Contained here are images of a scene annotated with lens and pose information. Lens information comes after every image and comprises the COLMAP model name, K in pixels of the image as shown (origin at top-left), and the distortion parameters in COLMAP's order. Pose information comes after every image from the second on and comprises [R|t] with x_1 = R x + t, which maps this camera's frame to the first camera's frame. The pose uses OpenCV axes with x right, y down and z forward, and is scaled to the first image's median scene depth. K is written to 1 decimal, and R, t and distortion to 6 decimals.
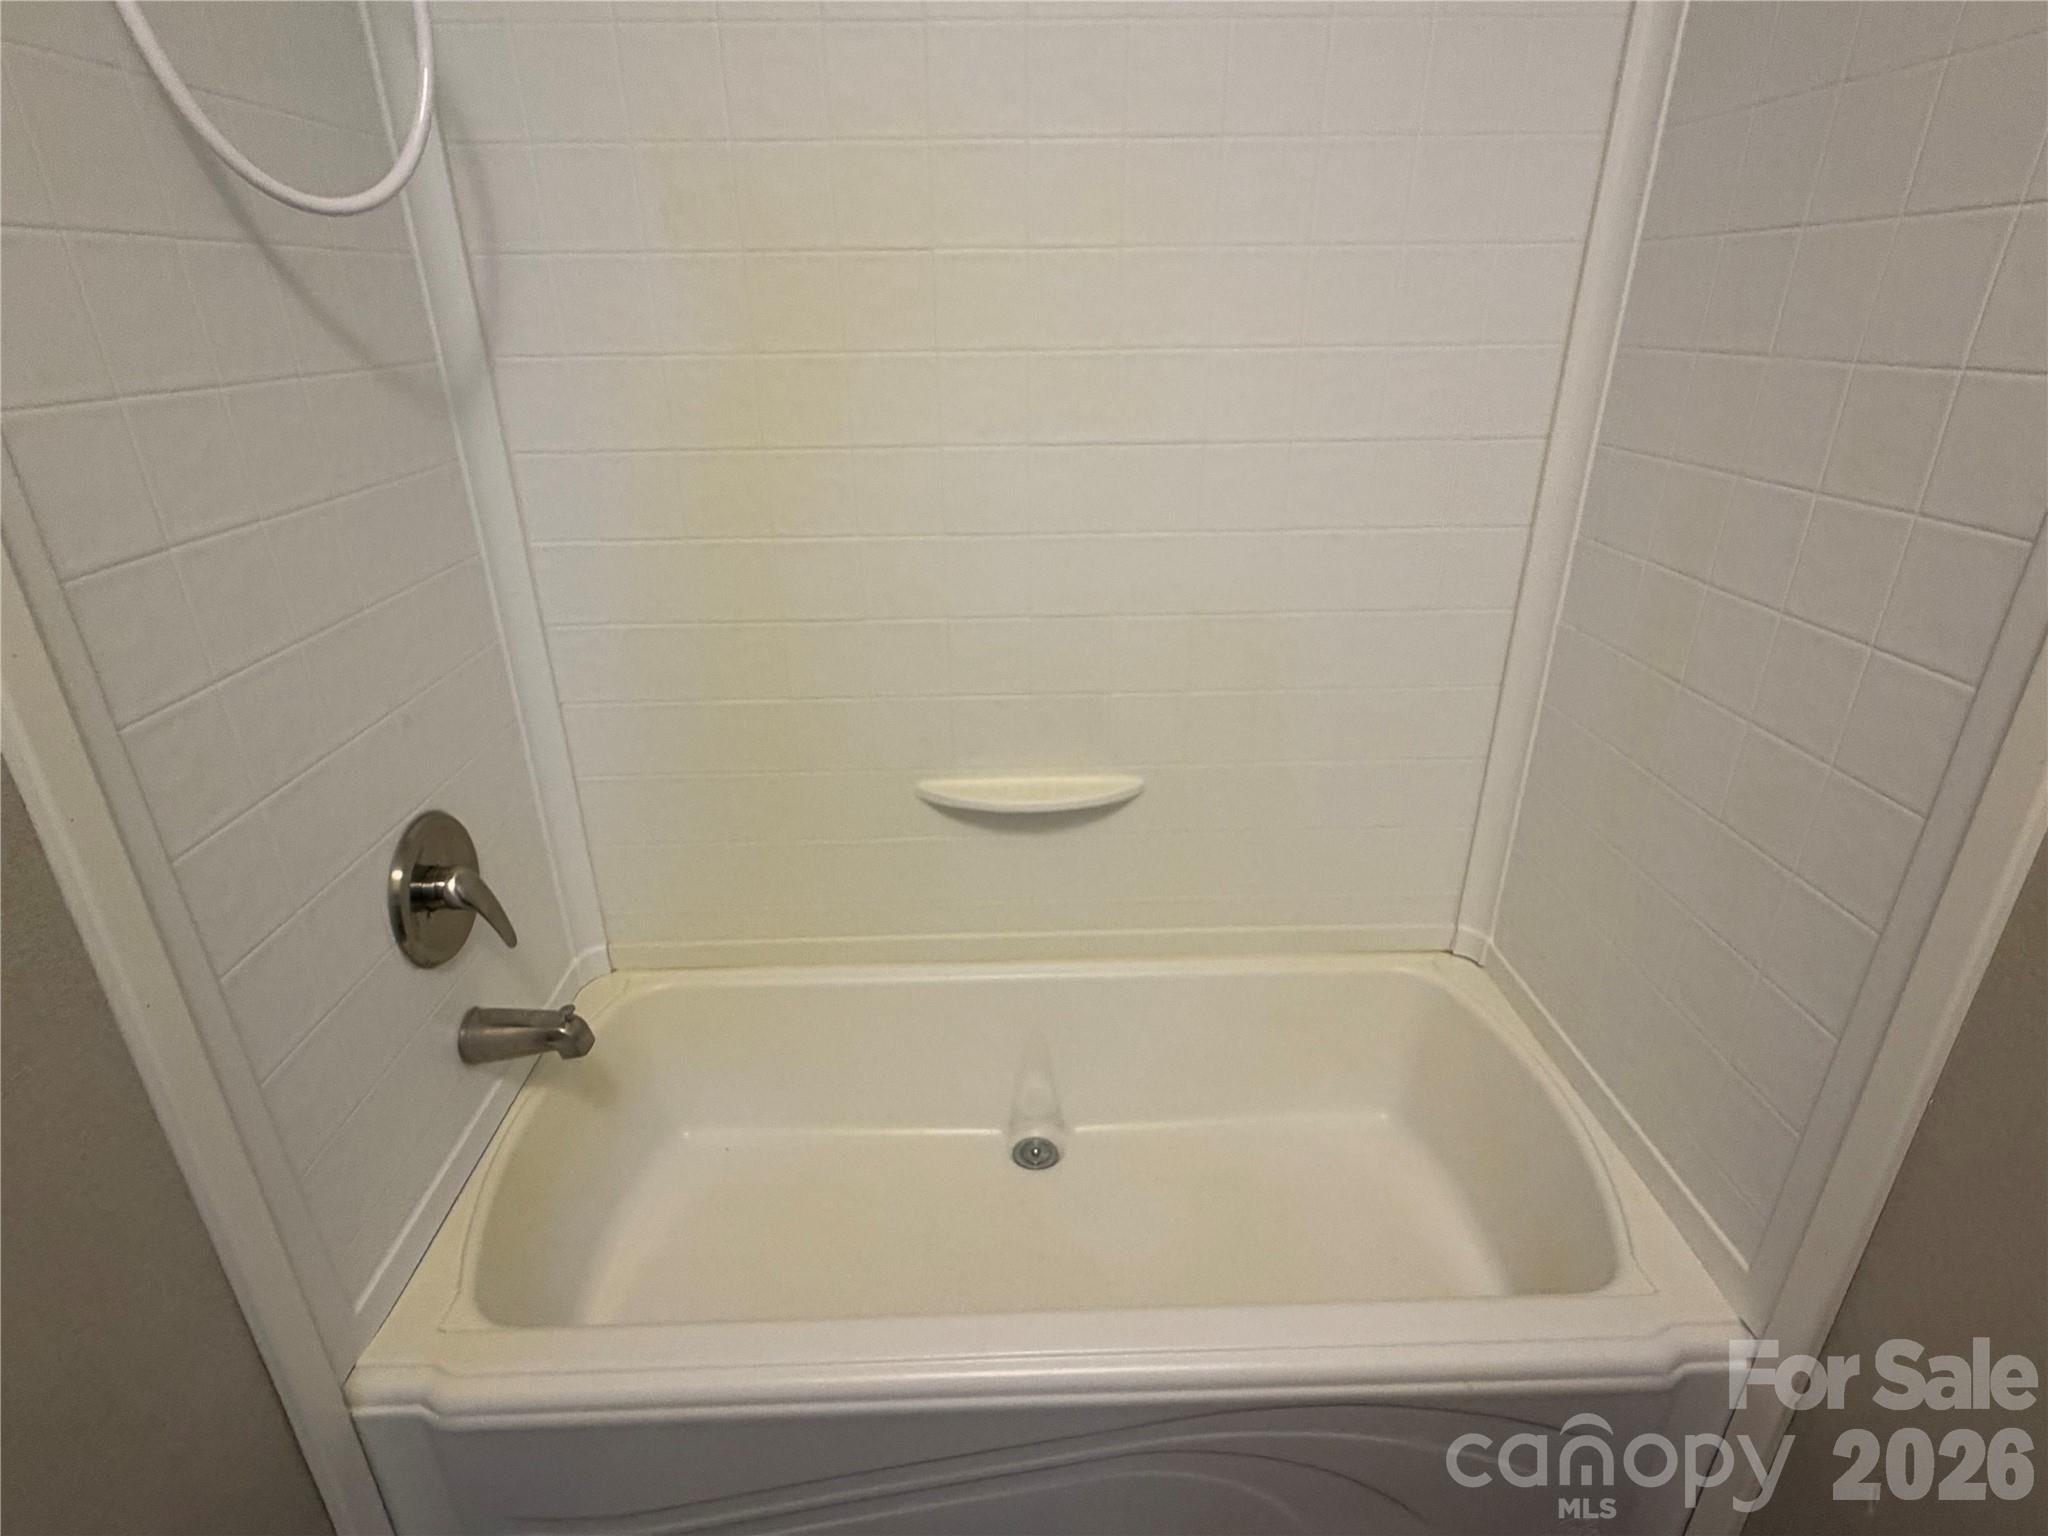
lens RADIAL K [[1029.5, 0, 1019.3], [0, 1029.5, 762.8], [0, 0, 1]] dist [0.003022, -0.000929]
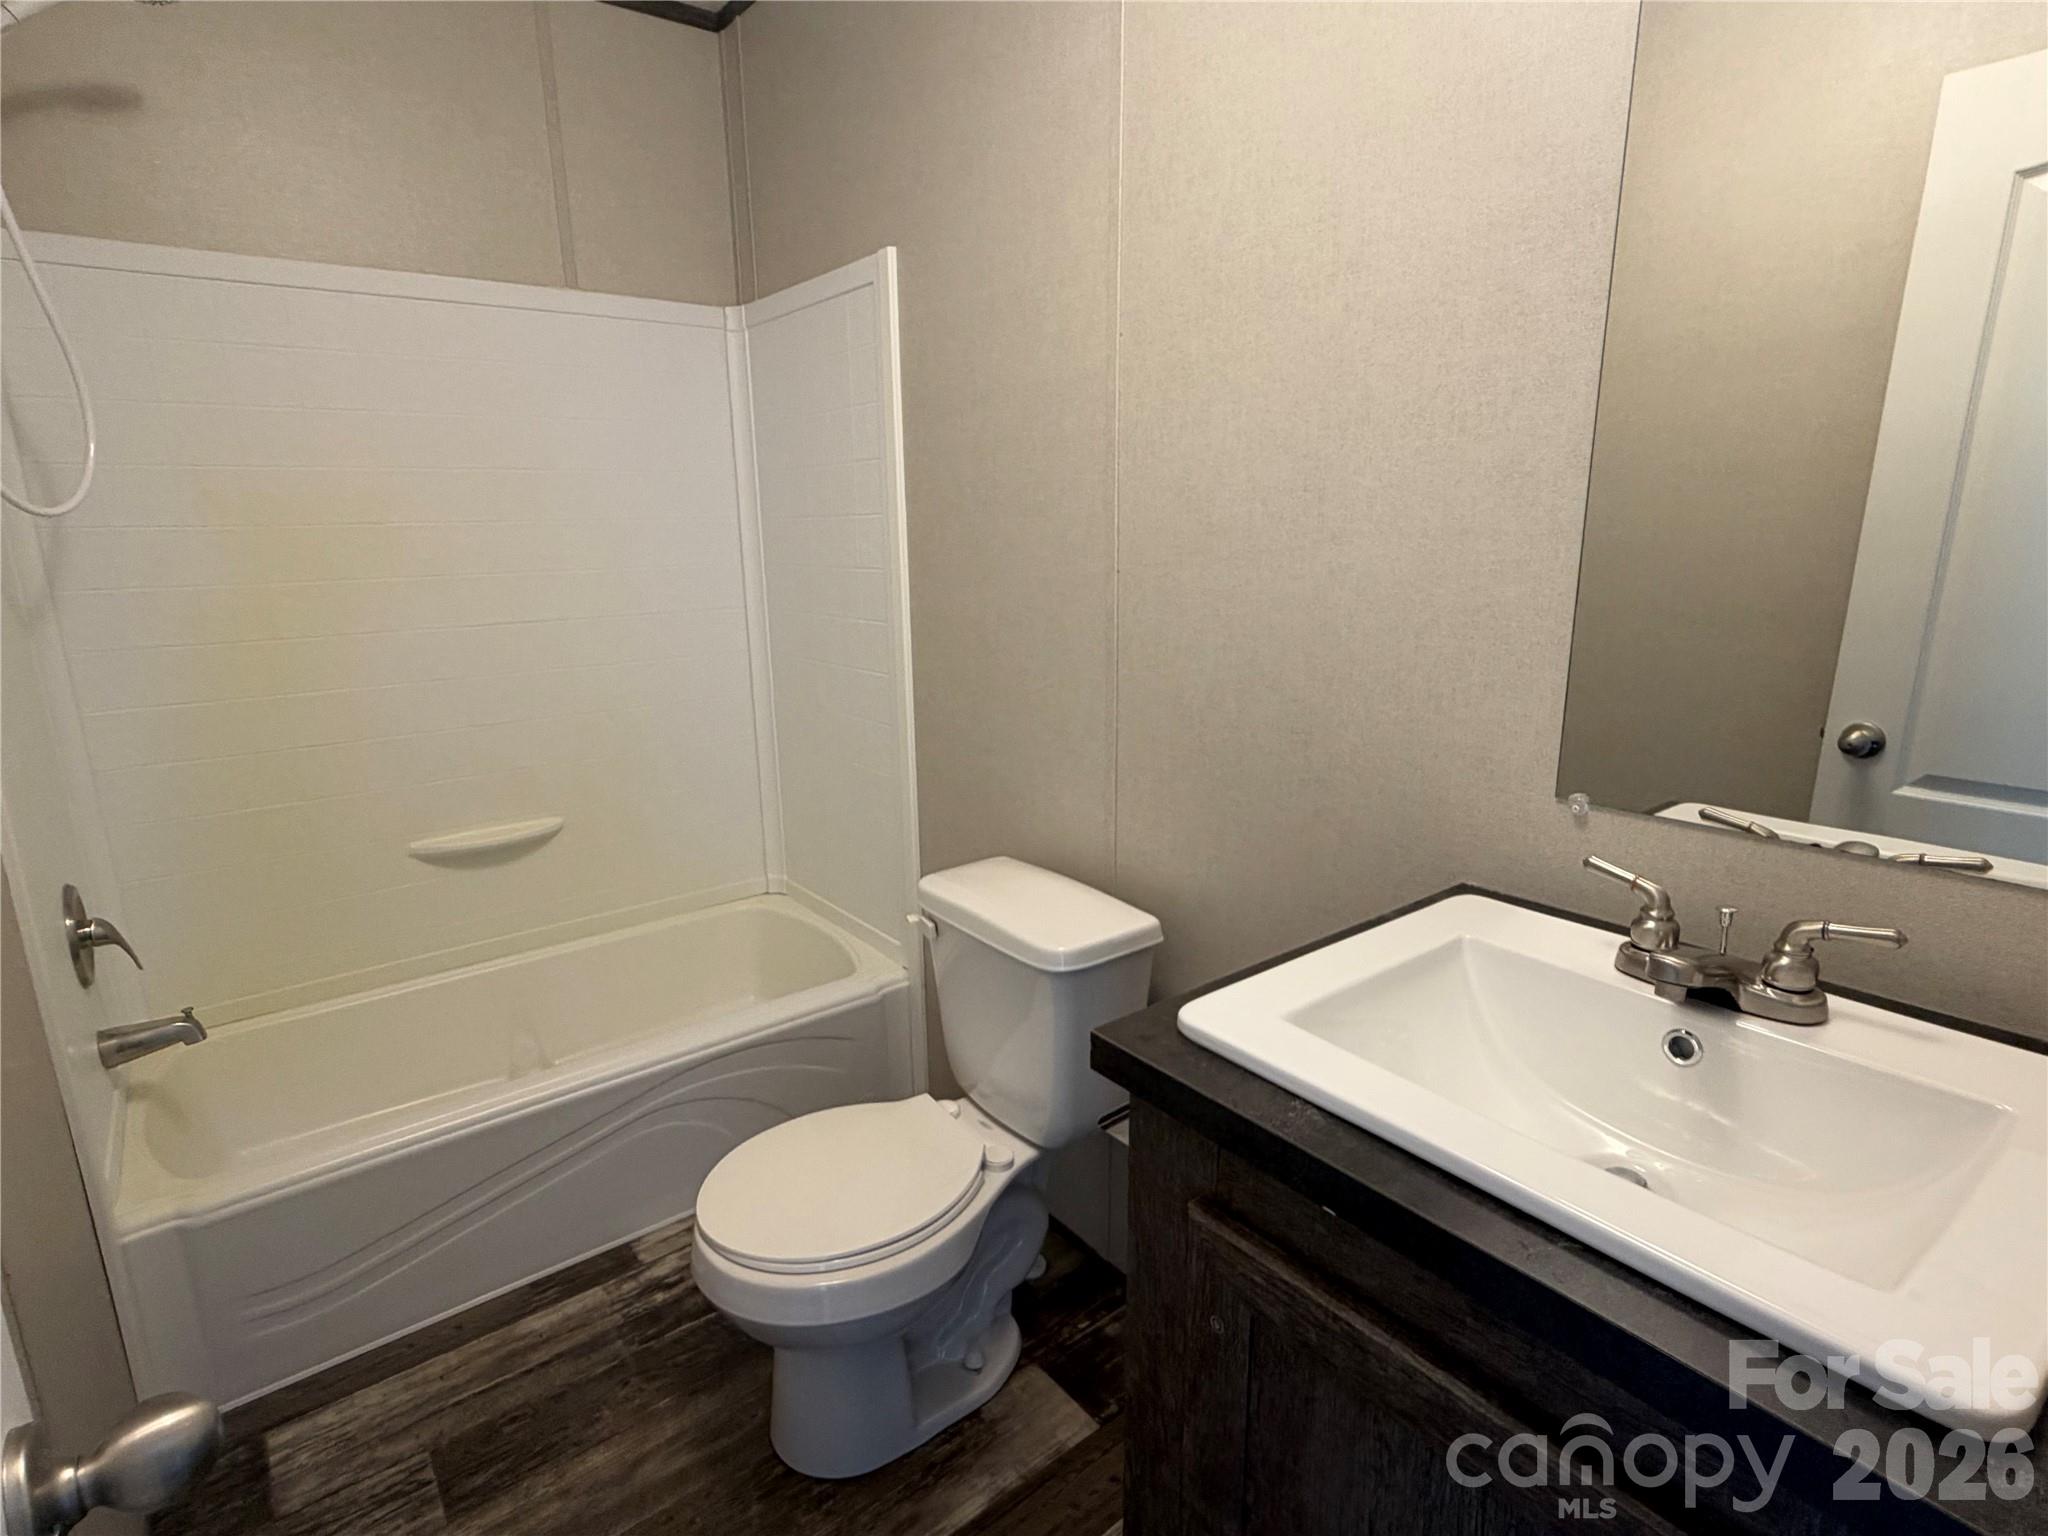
lens RADIAL K [[1029.5, 0, 1017.2], [0, 1029.5, 768.4], [0, 0, 1]] dist [0.003022, -0.000929]
pose [[0.804462, -0.142398, 0.576683, -0.238689], [0.246303, 0.963412, -0.105695, 0.297825], [-0.540533, 0.227067, 0.810102, -0.757186]]
